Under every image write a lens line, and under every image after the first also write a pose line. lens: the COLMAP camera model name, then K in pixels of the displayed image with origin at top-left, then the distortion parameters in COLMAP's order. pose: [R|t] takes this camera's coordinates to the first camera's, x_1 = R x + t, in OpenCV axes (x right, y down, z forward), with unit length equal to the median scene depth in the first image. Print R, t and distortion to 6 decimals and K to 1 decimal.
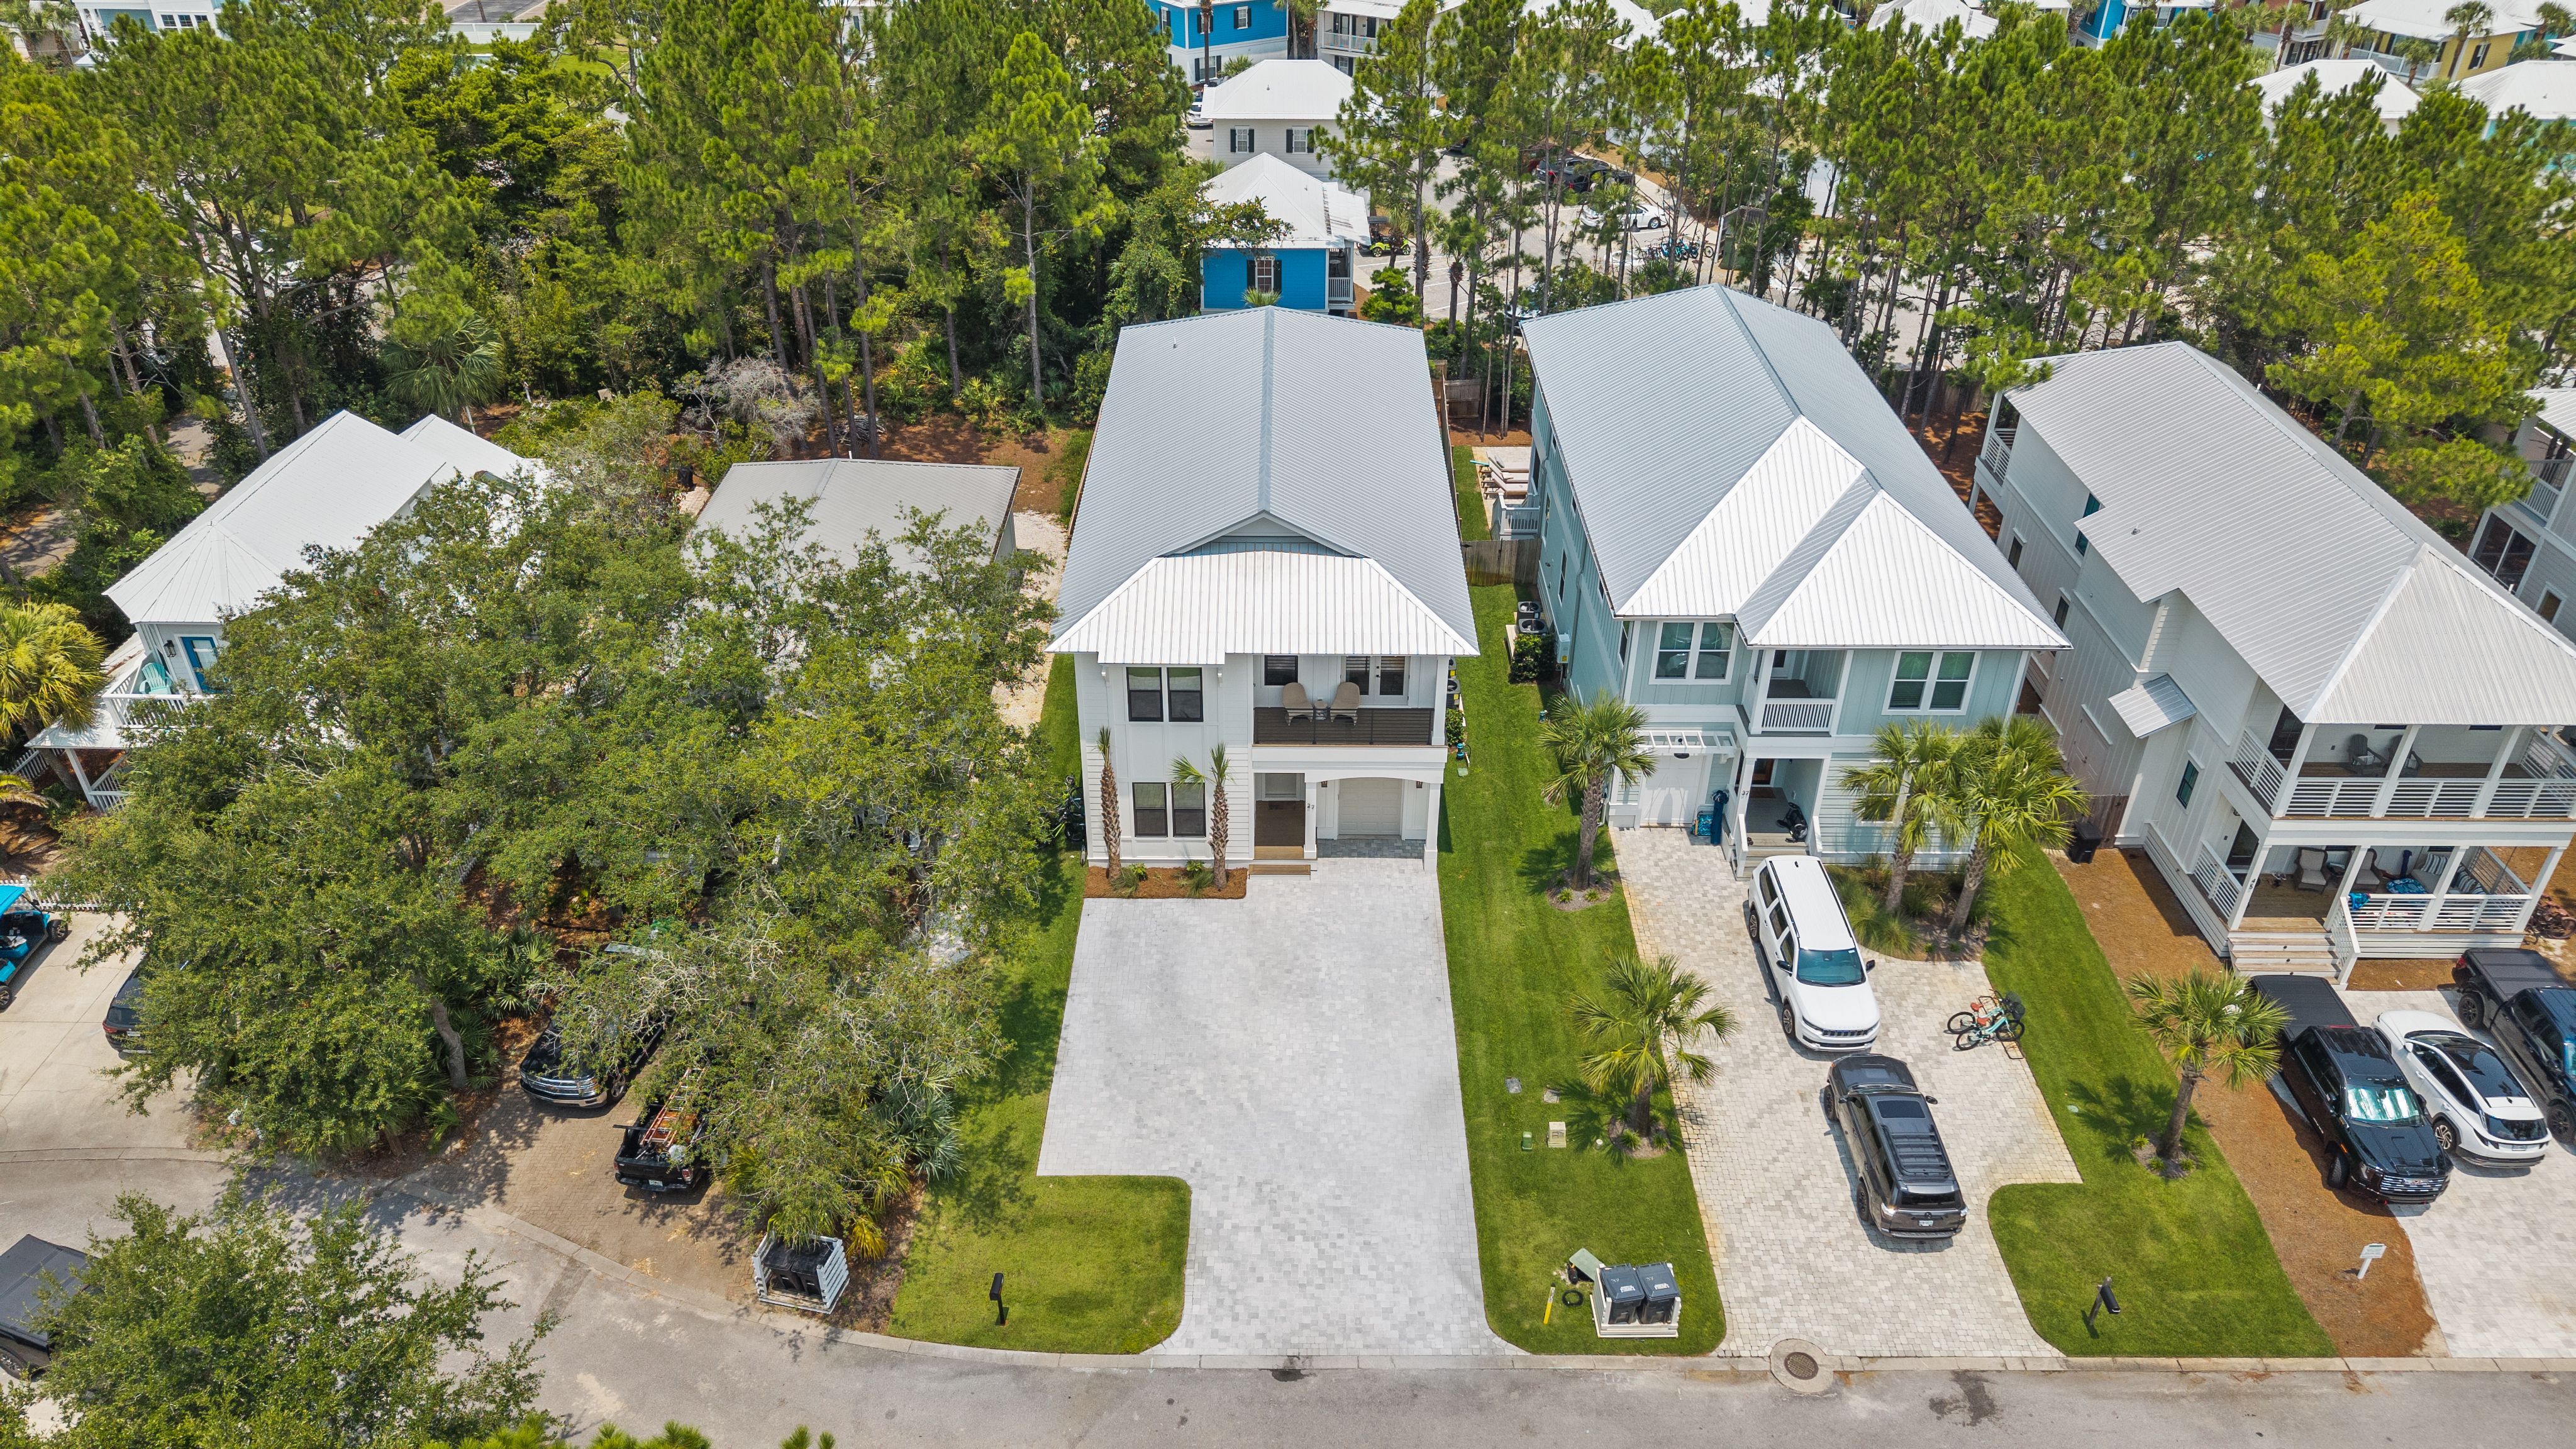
lens RADIAL K [[1726.2, 0, 1288.0], [0, 1726.2, 724.5], [0, 0, 1]] dist [0.023440, -0.019041]
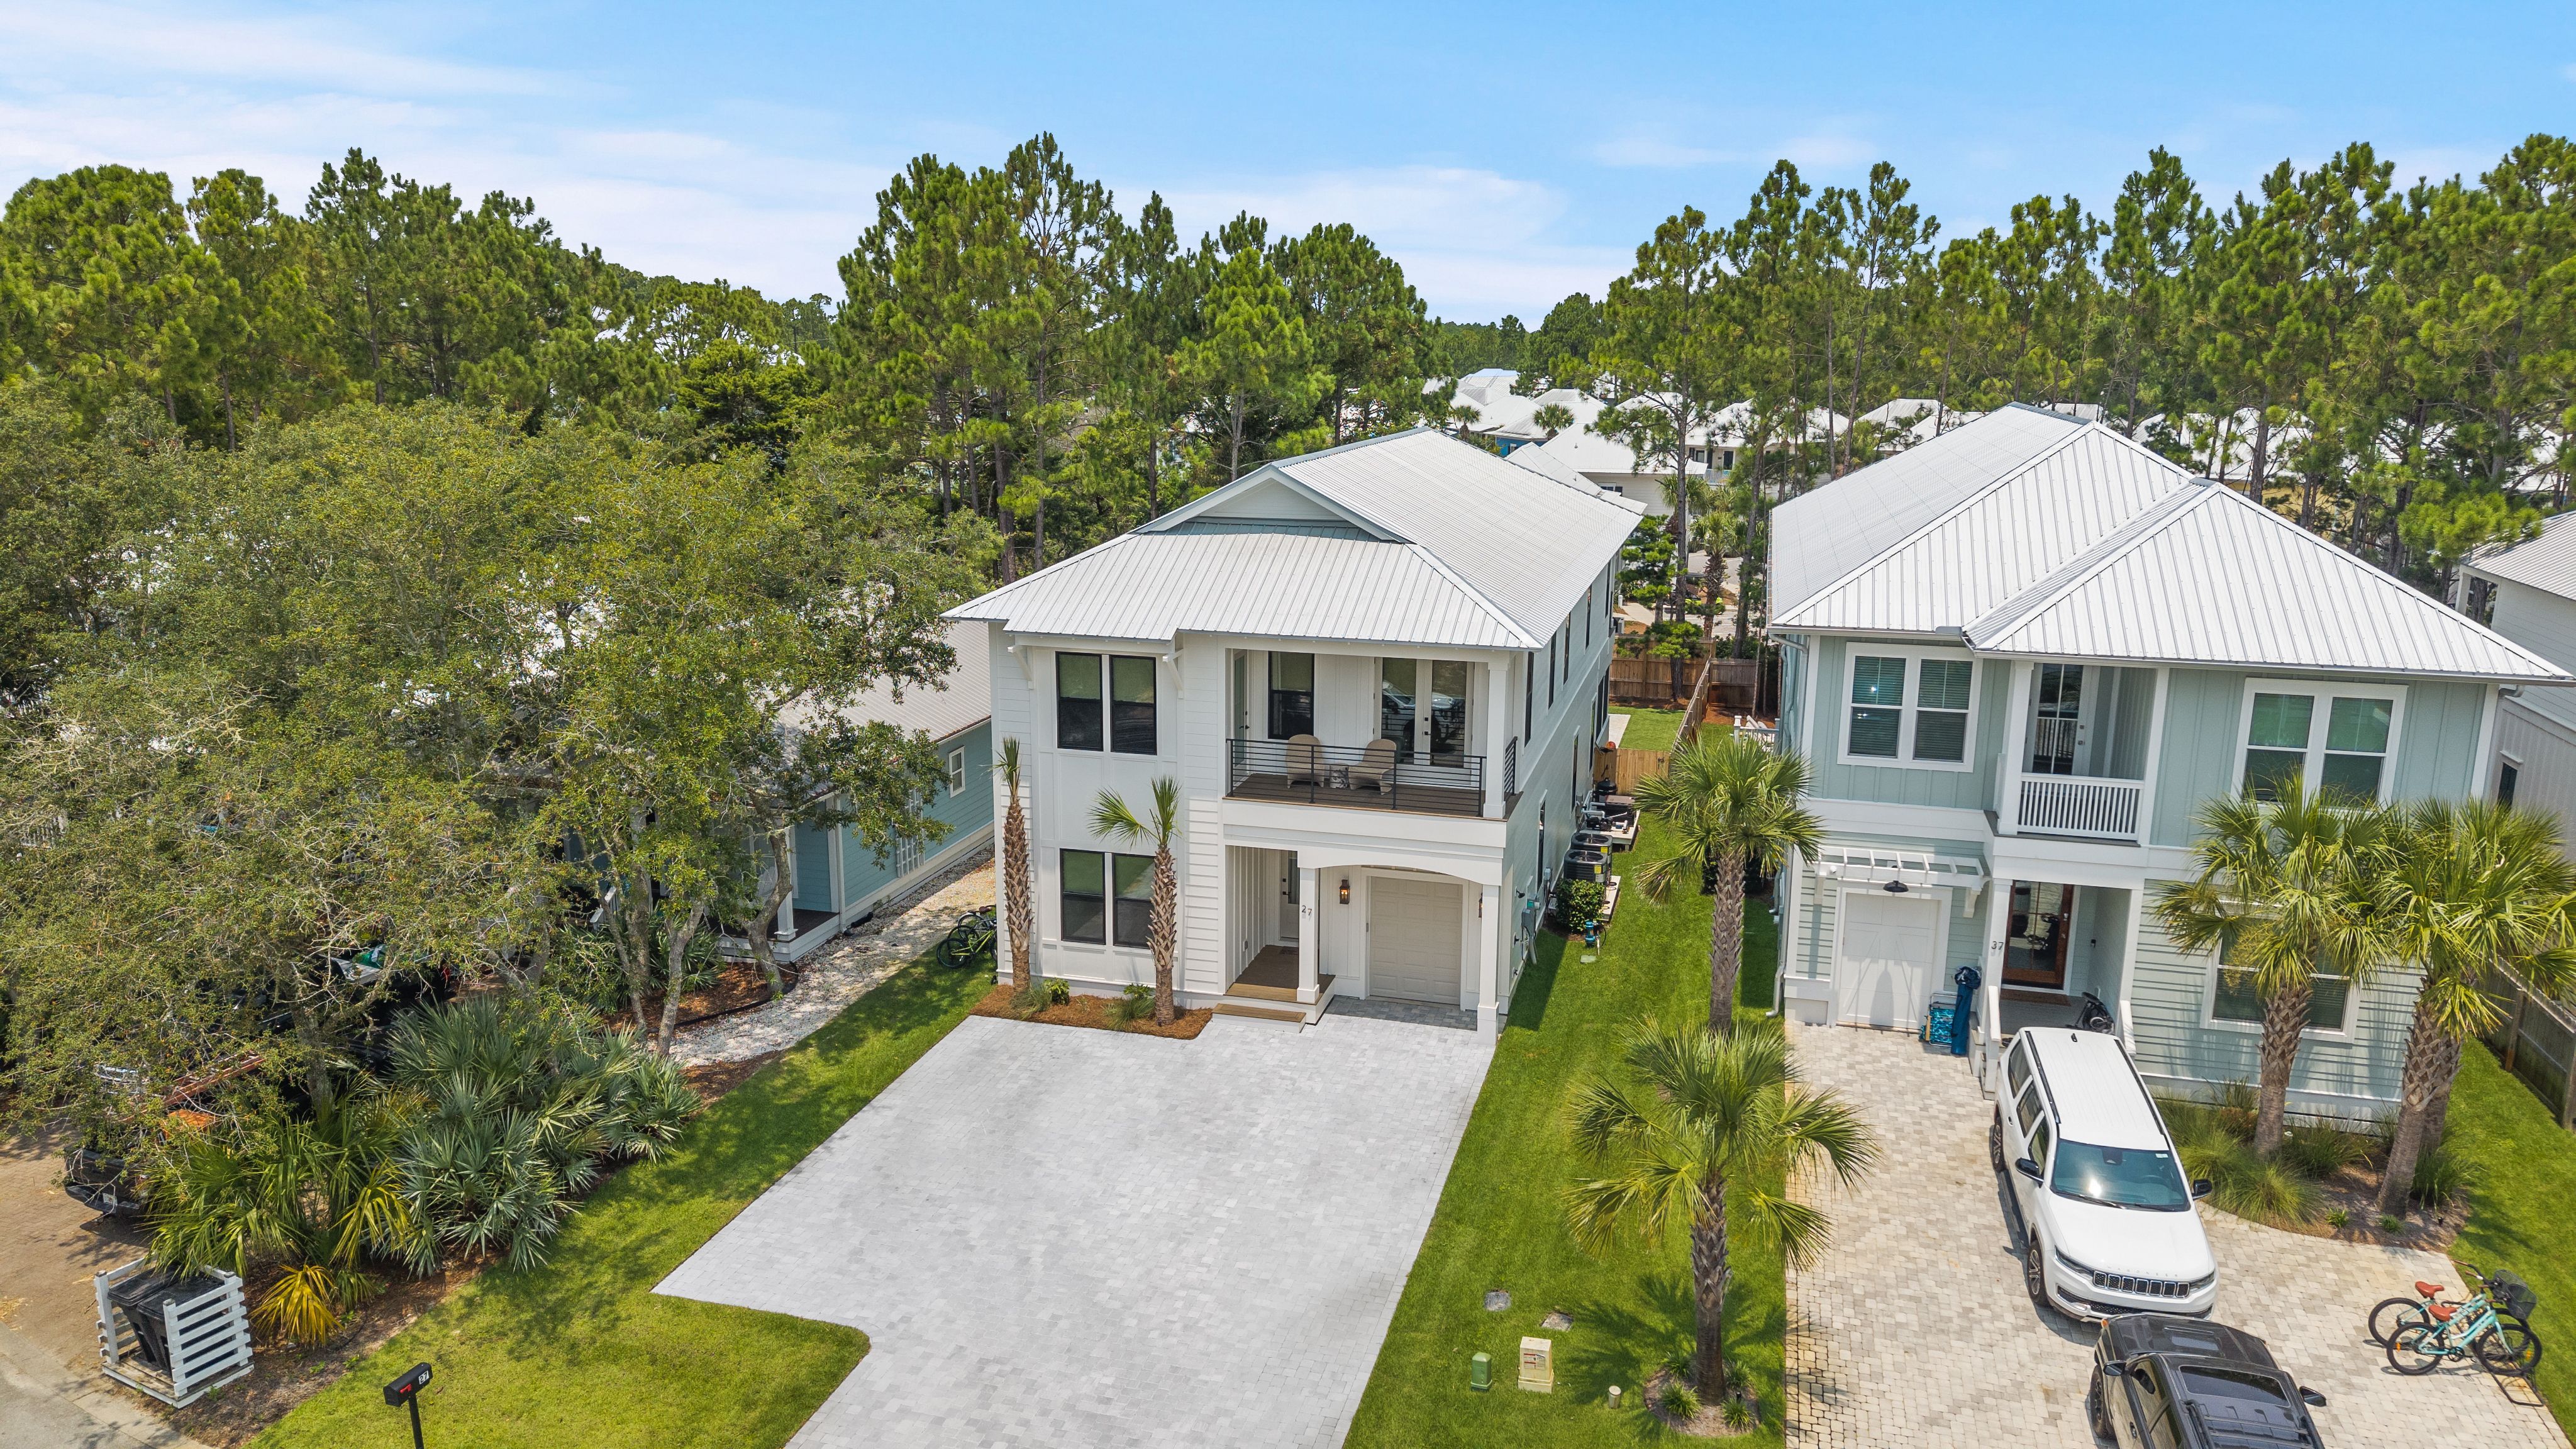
lens RADIAL K [[1735.7, 0, 1288.0], [0, 1735.7, 724.5], [0, 0, 1]] dist [0.001965, 0.001094]
pose [[0.965230, 0.059335, -0.254577, 0.177920], [-0.143854, 0.933732, -0.327798, 0.206613], [0.218257, 0.353022, 0.909802, 0.368789]]
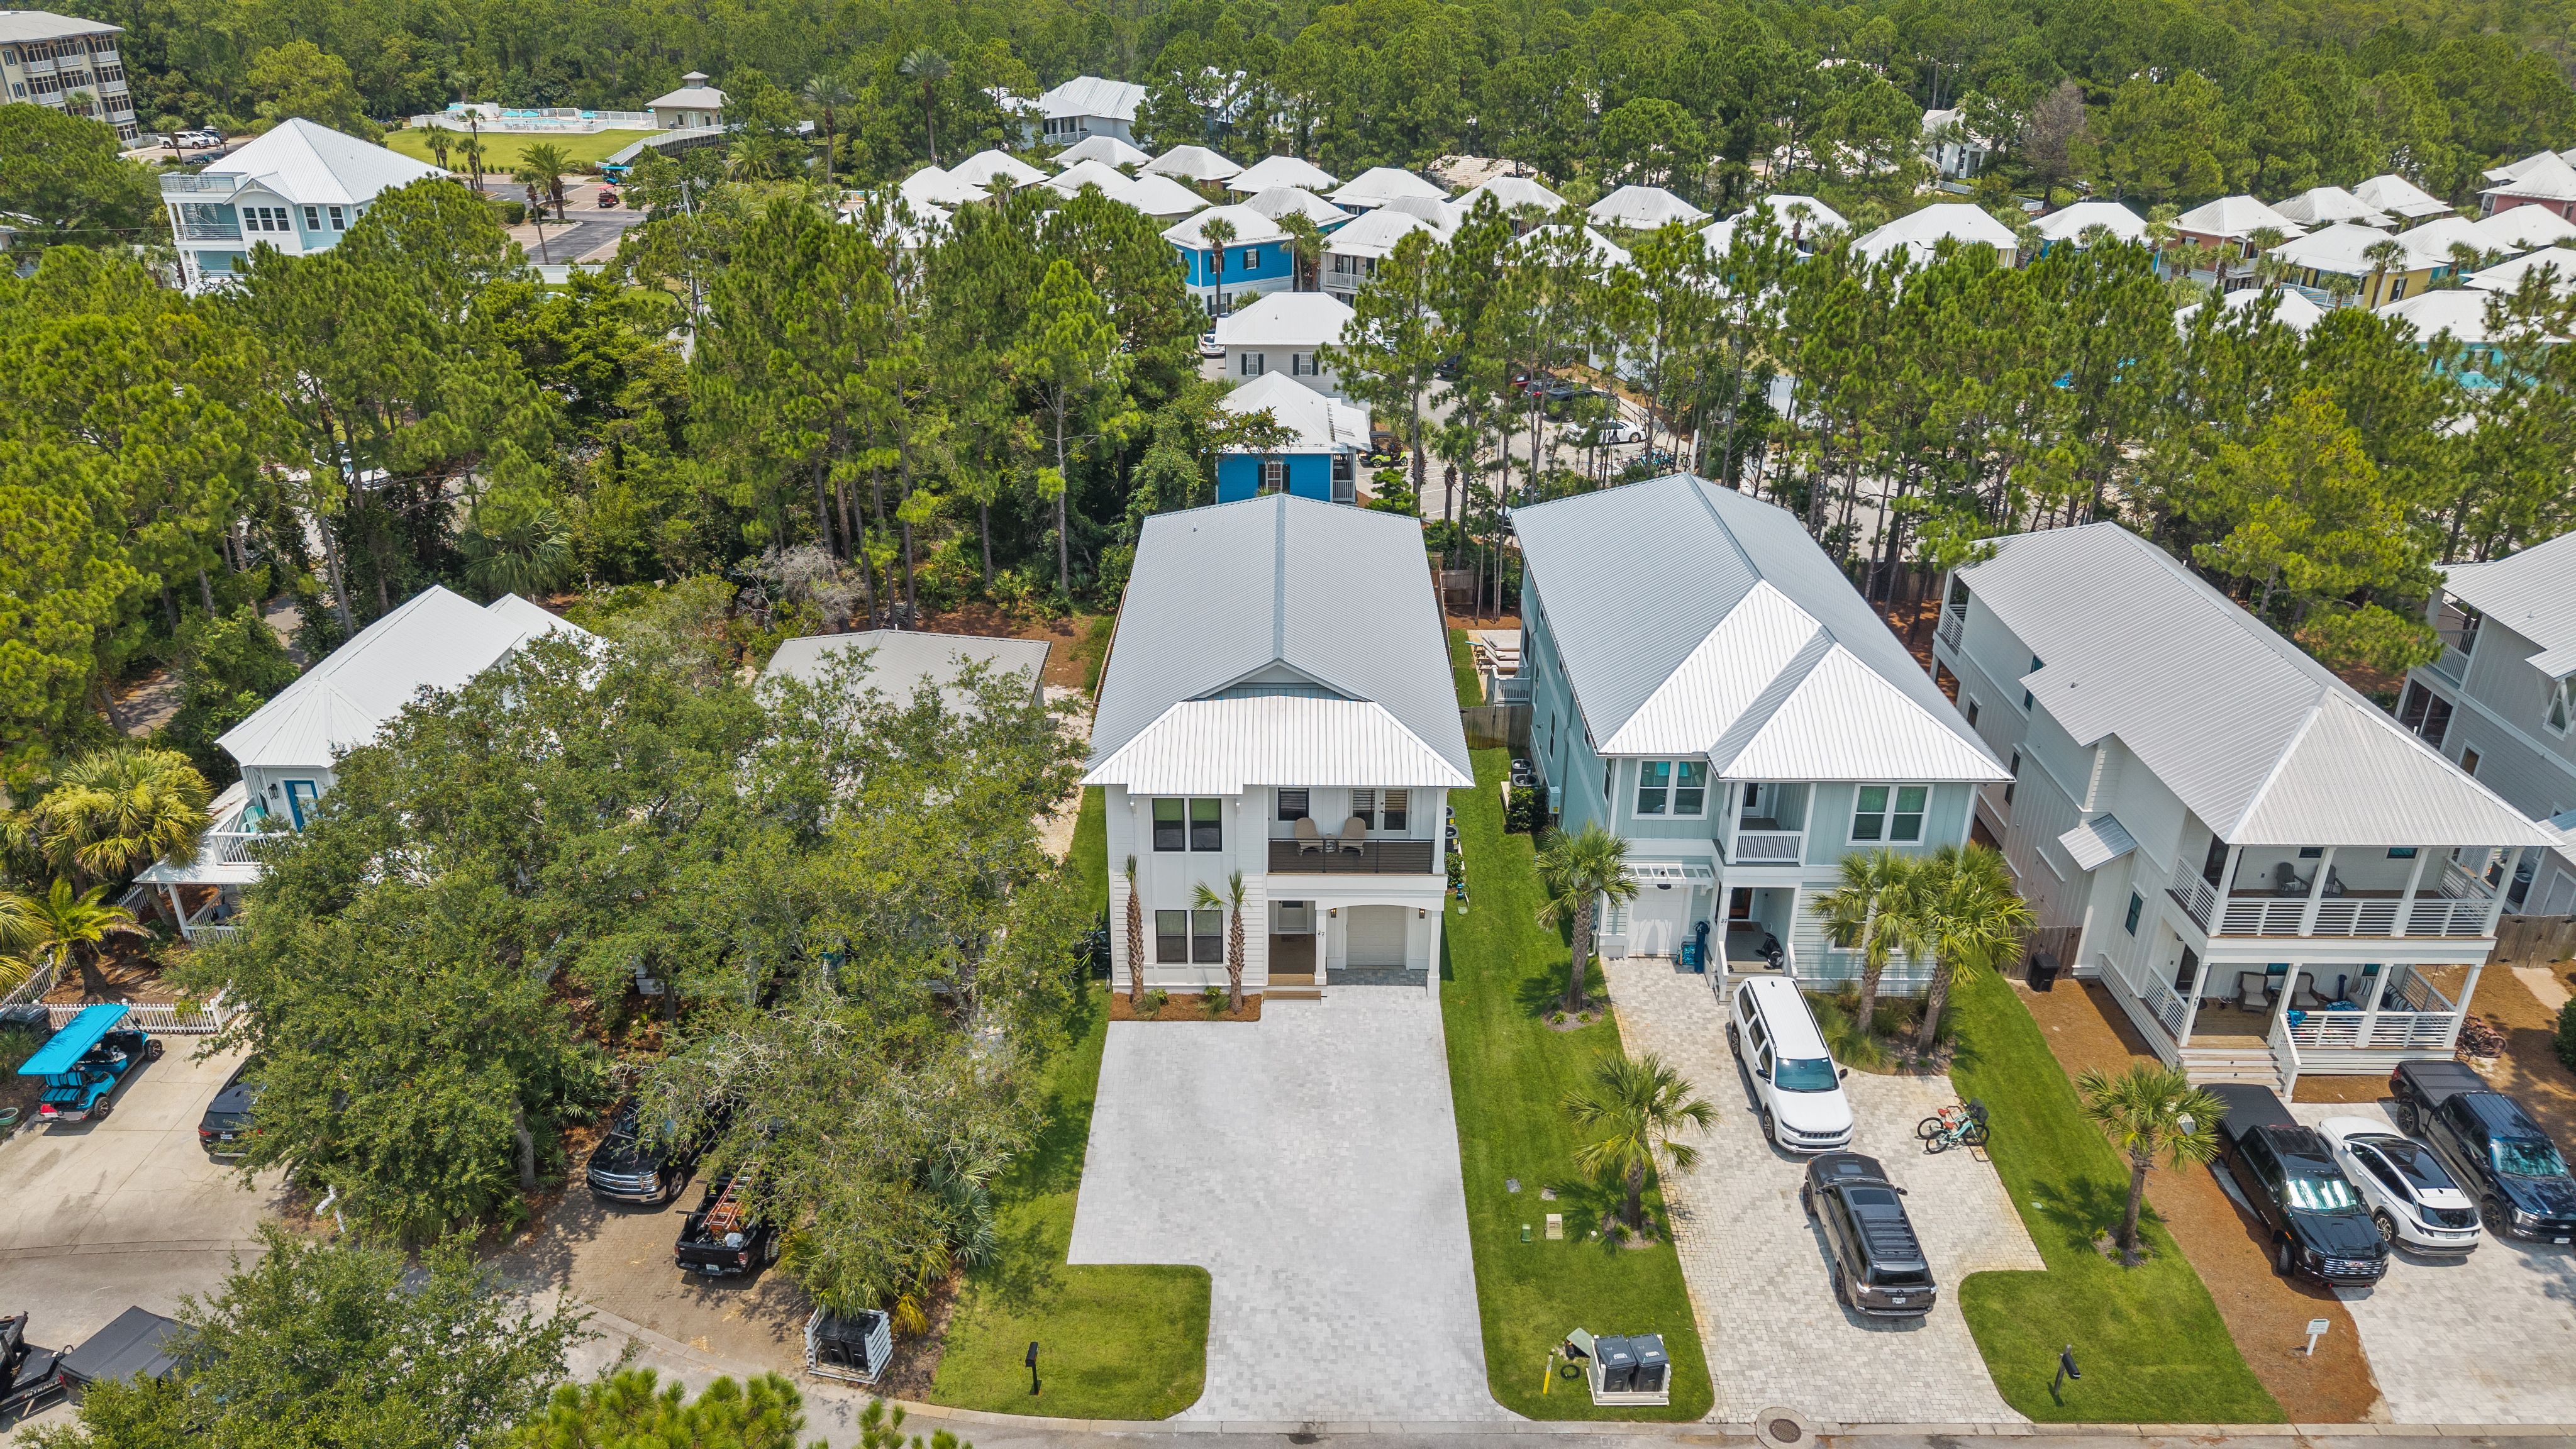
lens RADIAL K [[1726.2, 0, 1288.0], [0, 1726.2, 724.5], [0, 0, 1]] dist [0.023440, -0.019041]
pose [[0.999998, -0.000999, -0.001447, -0.005929], [0.000801, 0.991425, -0.130674, 0.059803], [0.001565, 0.130672, 0.991424, -0.087387]]
